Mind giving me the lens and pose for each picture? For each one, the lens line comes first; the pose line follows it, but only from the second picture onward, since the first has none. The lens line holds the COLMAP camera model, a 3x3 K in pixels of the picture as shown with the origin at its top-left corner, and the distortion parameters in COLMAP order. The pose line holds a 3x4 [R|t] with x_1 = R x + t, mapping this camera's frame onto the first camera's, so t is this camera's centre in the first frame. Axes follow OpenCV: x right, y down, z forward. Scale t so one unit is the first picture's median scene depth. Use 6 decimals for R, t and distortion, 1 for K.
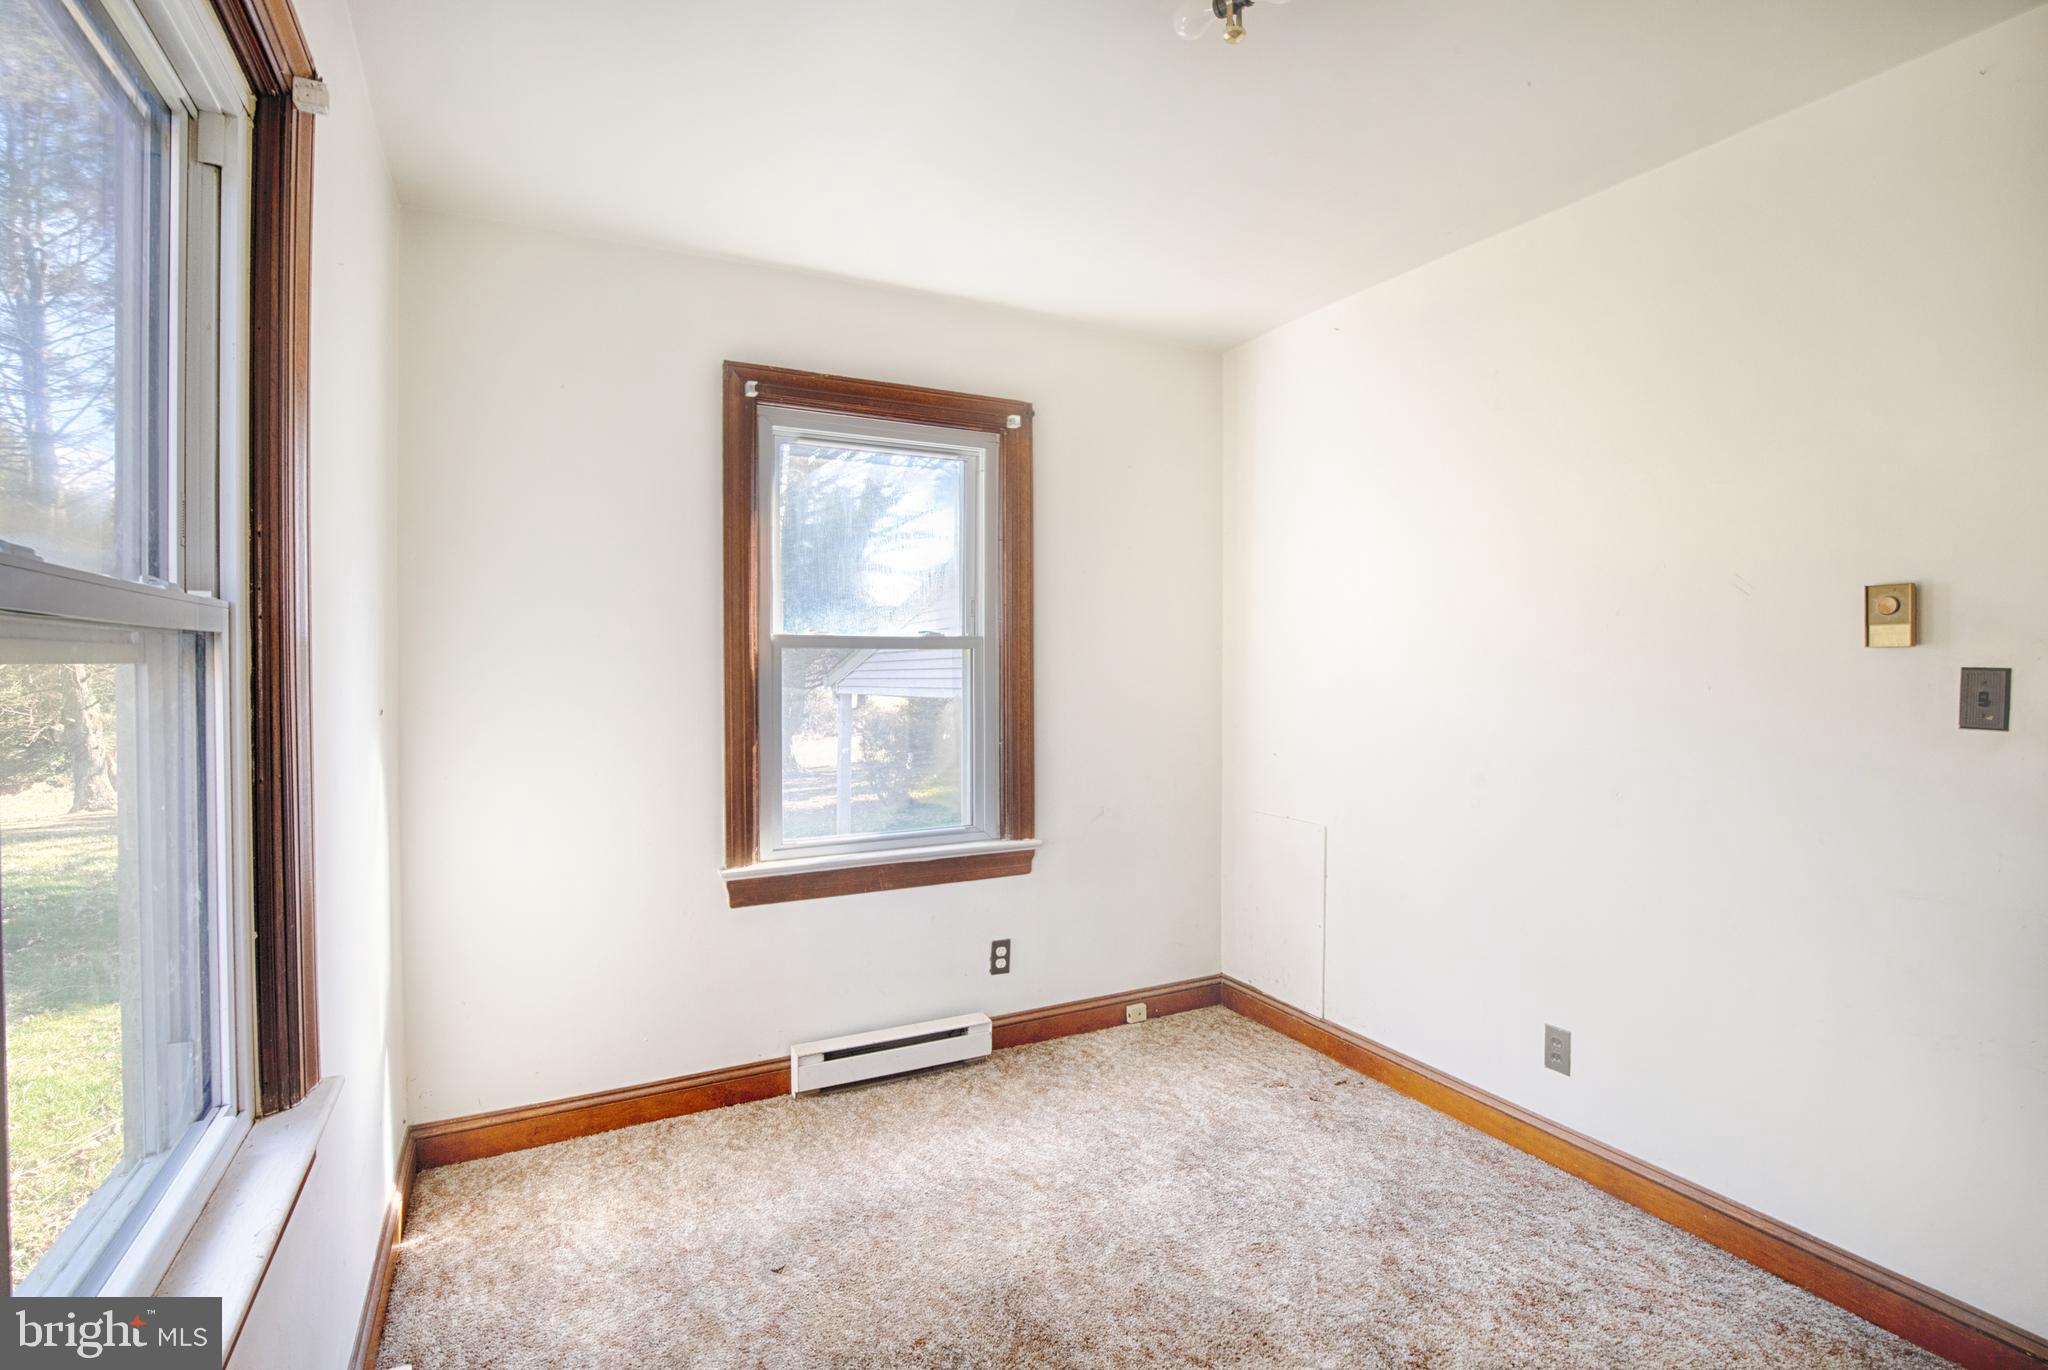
lens RADIAL K [[996.3, 0, 1028.1], [0, 996.3, 681.1], [0, 0, 1]] dist [-0.034175, 0.001863]
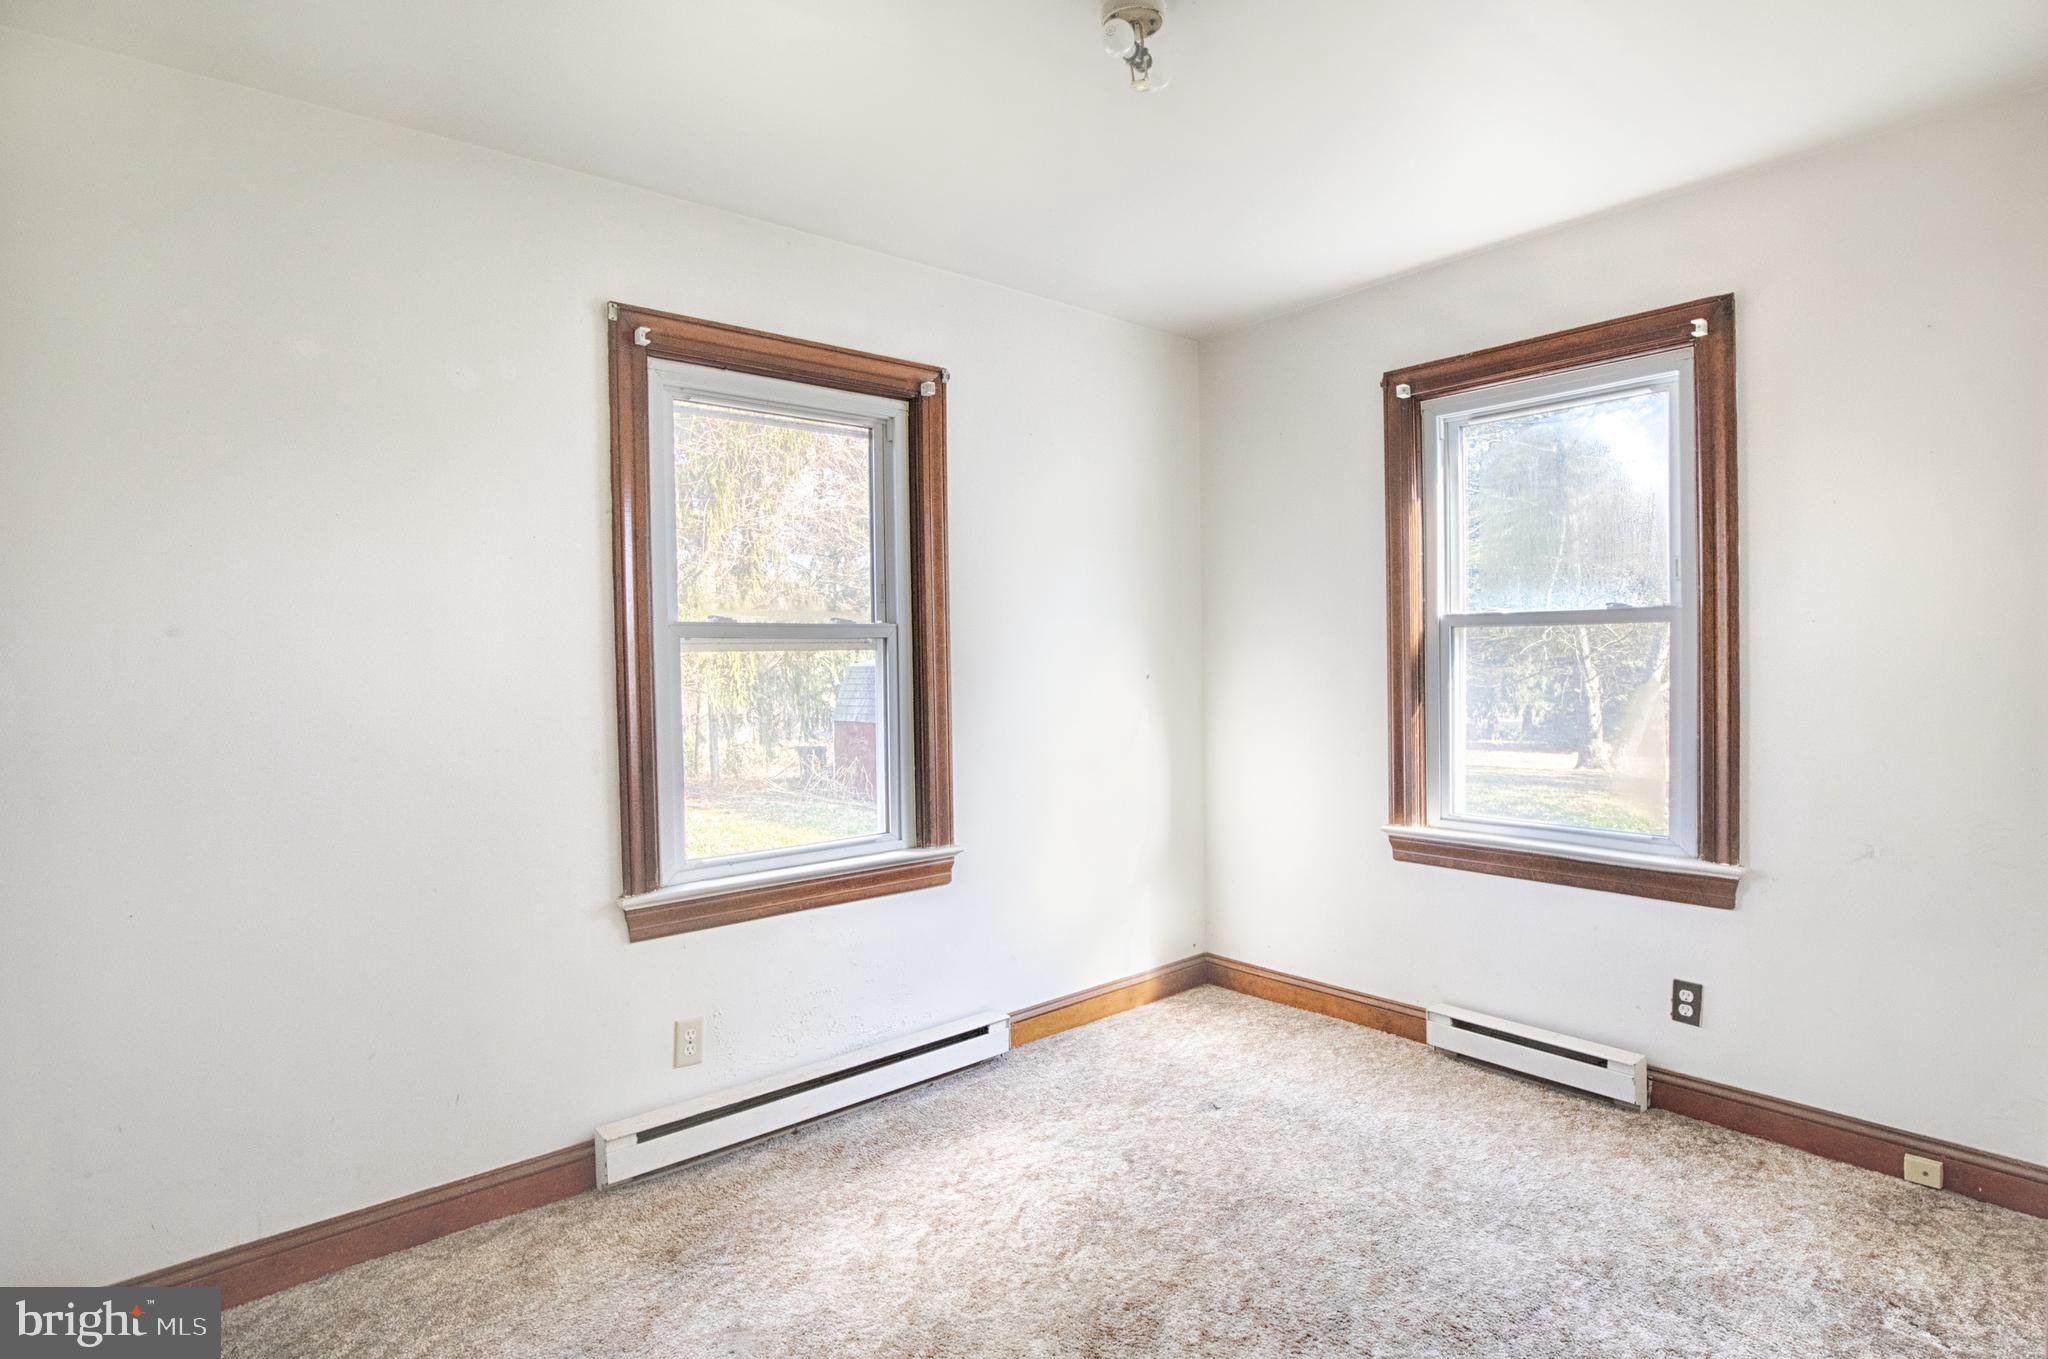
lens RADIAL K [[1045.8, 0, 1021.3], [0, 1045.8, 699.3], [0, 0, 1]] dist [-0.024767, -0.000264]
pose [[0.201640, 0.040339, -0.978629, 0.704099], [-0.002508, 0.999170, 0.040669, 0.000079], [0.979457, -0.005746, 0.201573, 0.321090]]
